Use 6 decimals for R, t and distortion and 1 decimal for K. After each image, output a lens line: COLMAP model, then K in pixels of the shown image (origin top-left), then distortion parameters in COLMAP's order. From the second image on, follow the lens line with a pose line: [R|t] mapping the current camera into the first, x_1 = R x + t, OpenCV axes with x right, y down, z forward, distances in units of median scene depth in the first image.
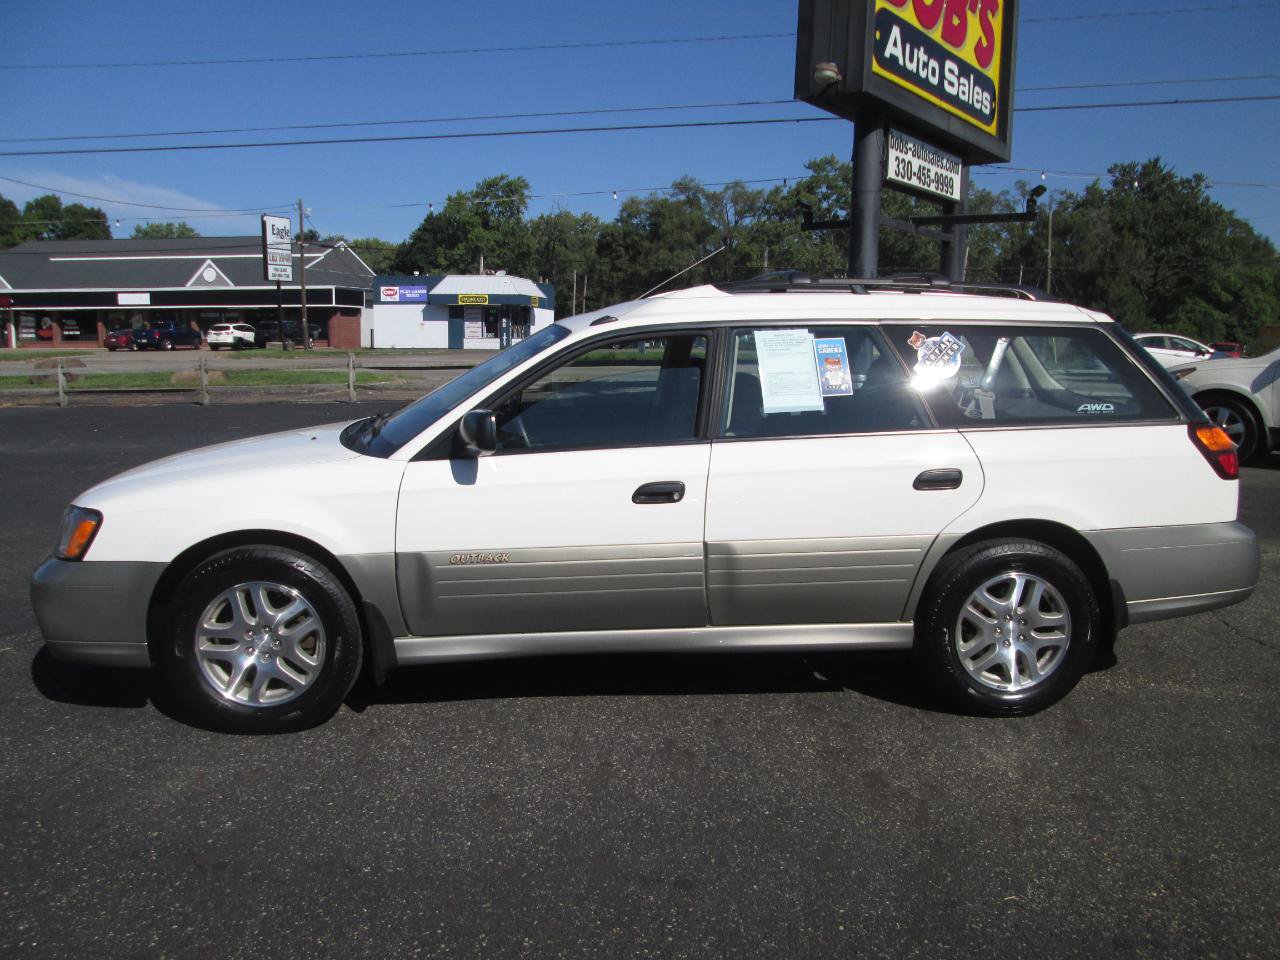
lens RADIAL K [[1044.8, 0, 648.1], [0, 1044.8, 607.0], [0, 0, 1]] dist [-0.127437, 0.085306]
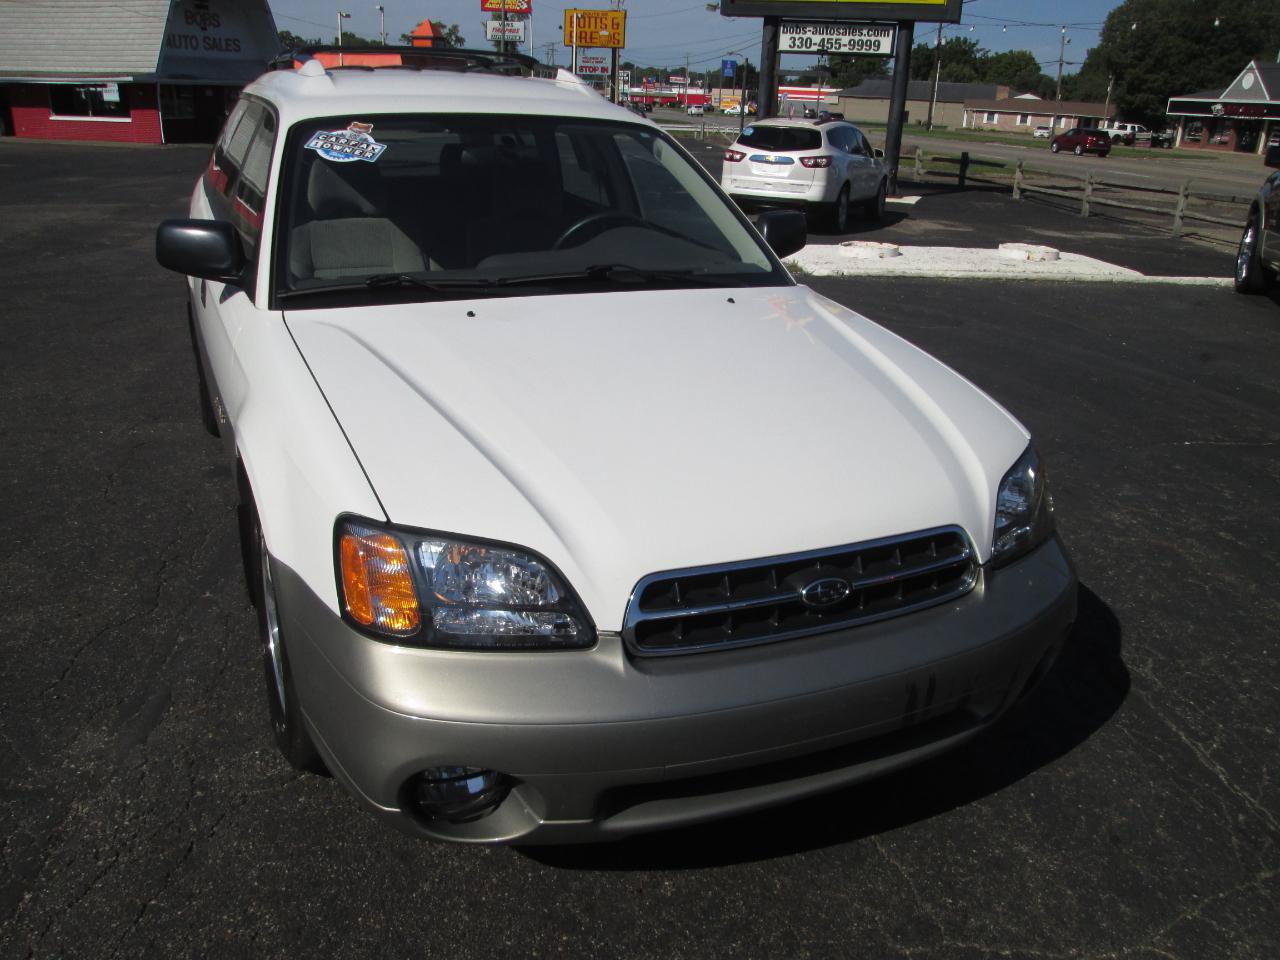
lens RADIAL K [[1071.9, 0, 612.4], [0, 1071.9, 490.0], [0, 0, 1]] dist [-0.063193, 0.021065]
pose [[0.252871, 0.334300, -0.907910, 0.450188], [-0.284074, 0.922700, 0.260626, -0.019683], [0.924856, 0.192009, 0.328290, 0.048019]]
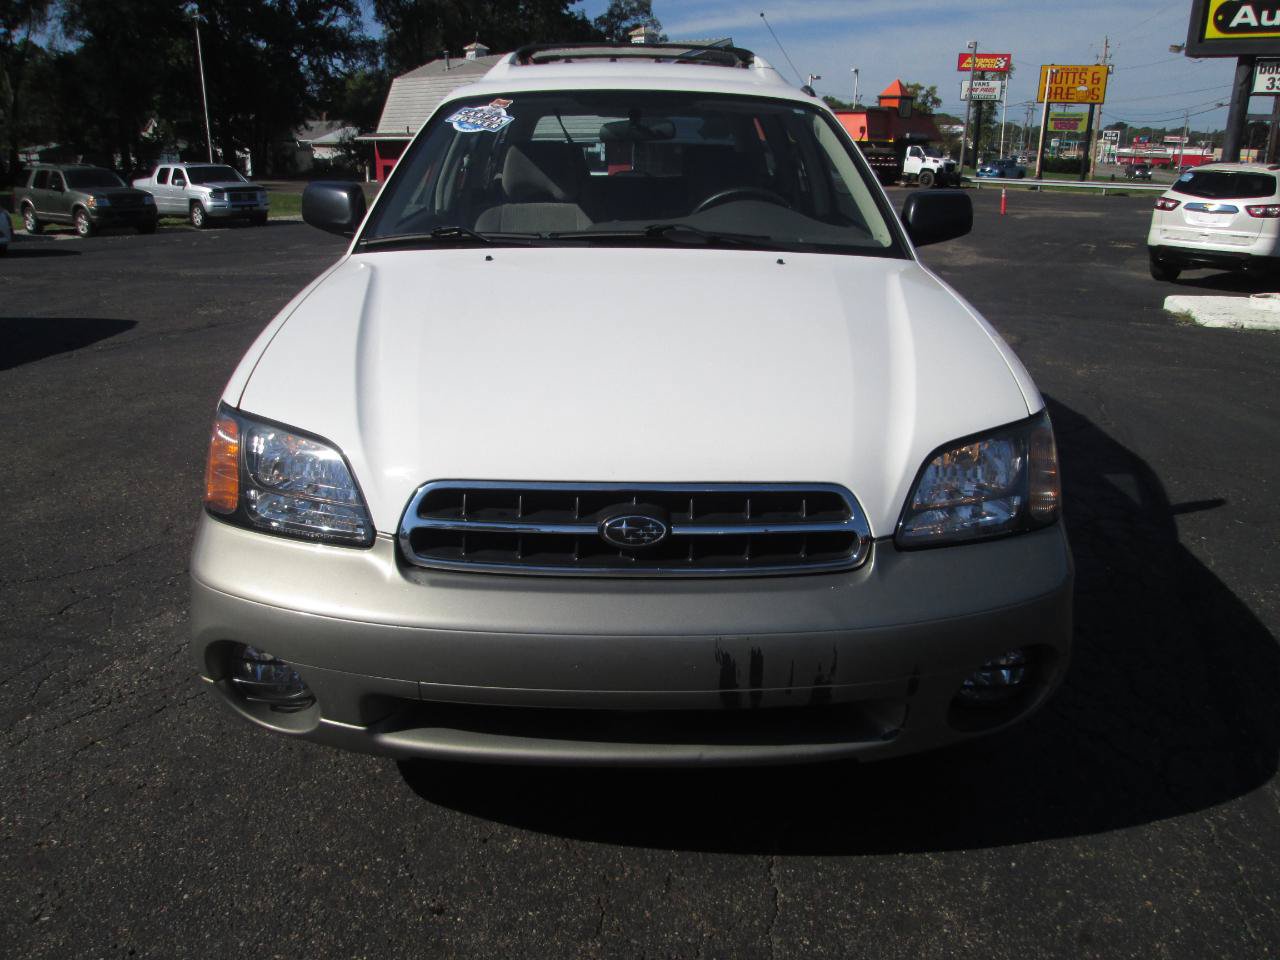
lens RADIAL K [[1066.0, 0, 614.4], [0, 1066.0, 488.8], [0, 0, 1]] dist [-0.077513, 0.040306]
pose [[-0.162833, 0.291697, -0.942549, 0.450268], [-0.275626, 0.903818, 0.327328, -0.020514], [0.947373, 0.313090, -0.066773, 0.066712]]
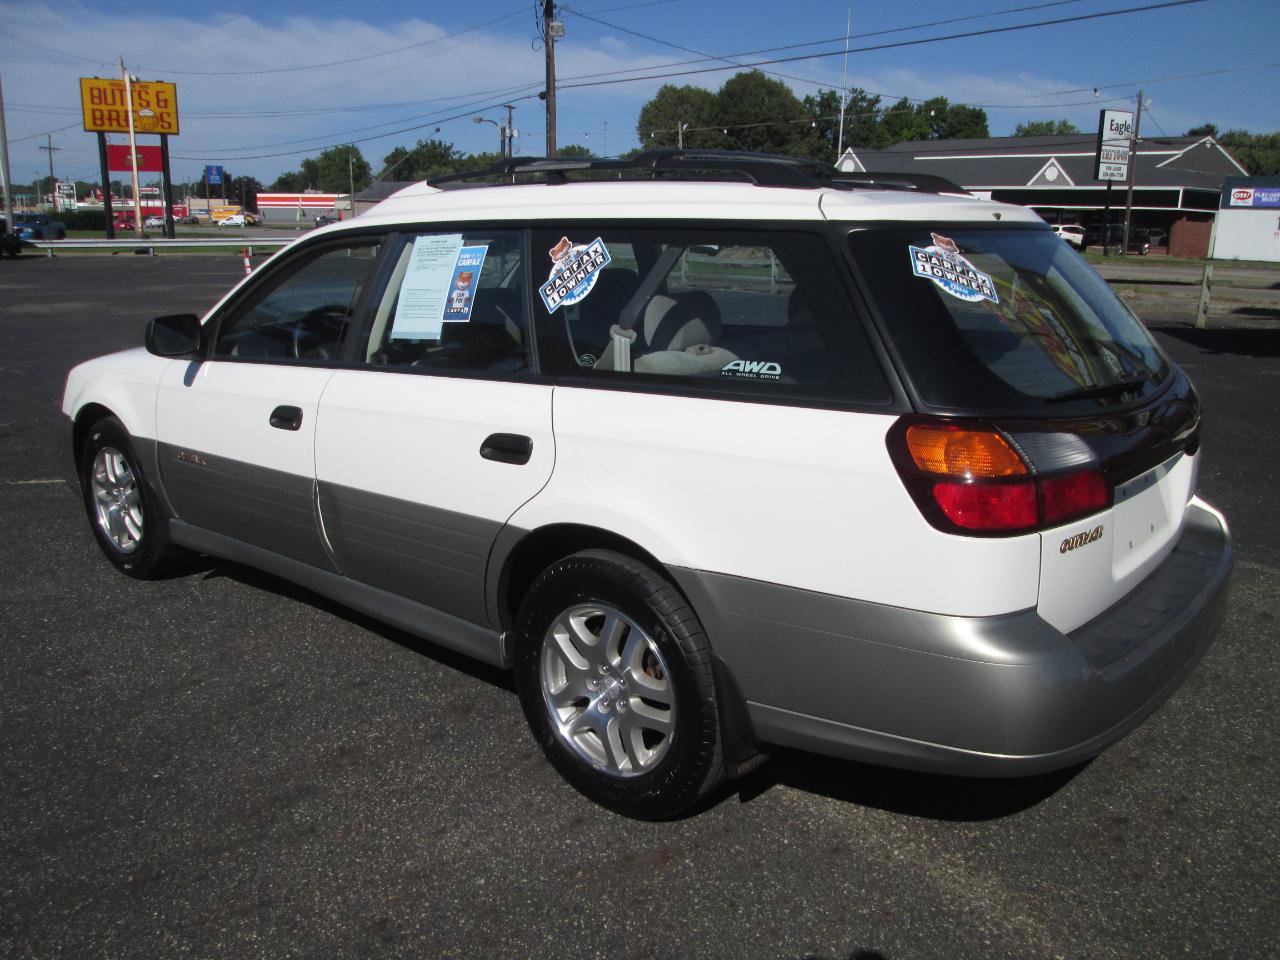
lens RADIAL K [[1033.5, 0, 653.5], [0, 1033.5, 569.5], [0, 0, 1]] dist [-0.060724, 0.021937]
pose [[0.702852, 0.230631, -0.672910, 0.056909], [-0.193543, 0.972295, 0.131086, -0.010419], [0.684500, 0.038103, 0.728017, 0.037467]]
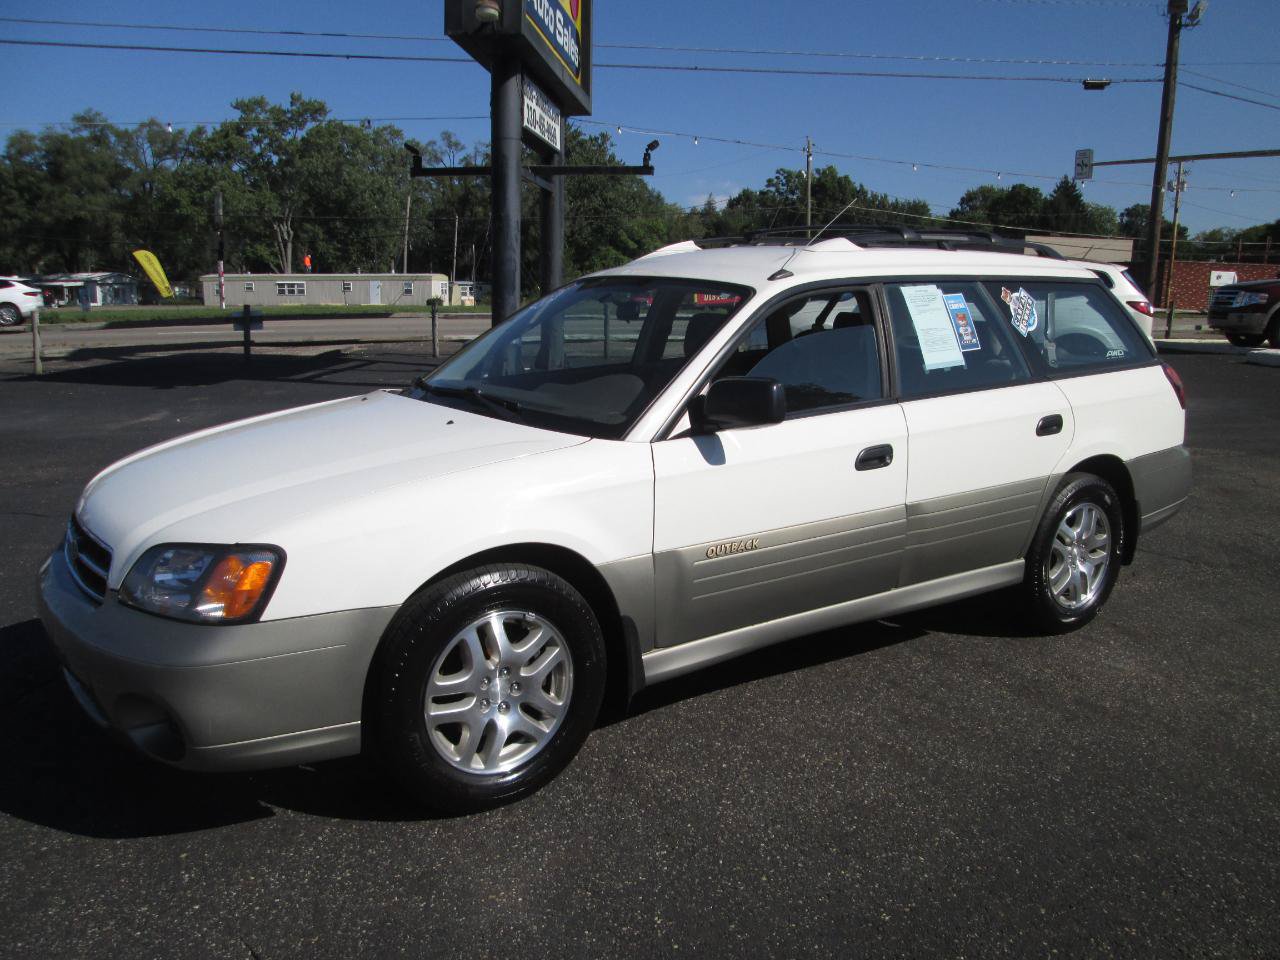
lens RADIAL K [[1033.5, 0, 653.5], [0, 1033.5, 569.5], [0, 0, 1]] dist [-0.060724, 0.021937]
pose [[0.866243, -0.131756, 0.481938, -0.041622], [0.126060, 0.991031, 0.044354, -0.004890], [-0.483459, 0.022332, 0.875082, 0.017707]]
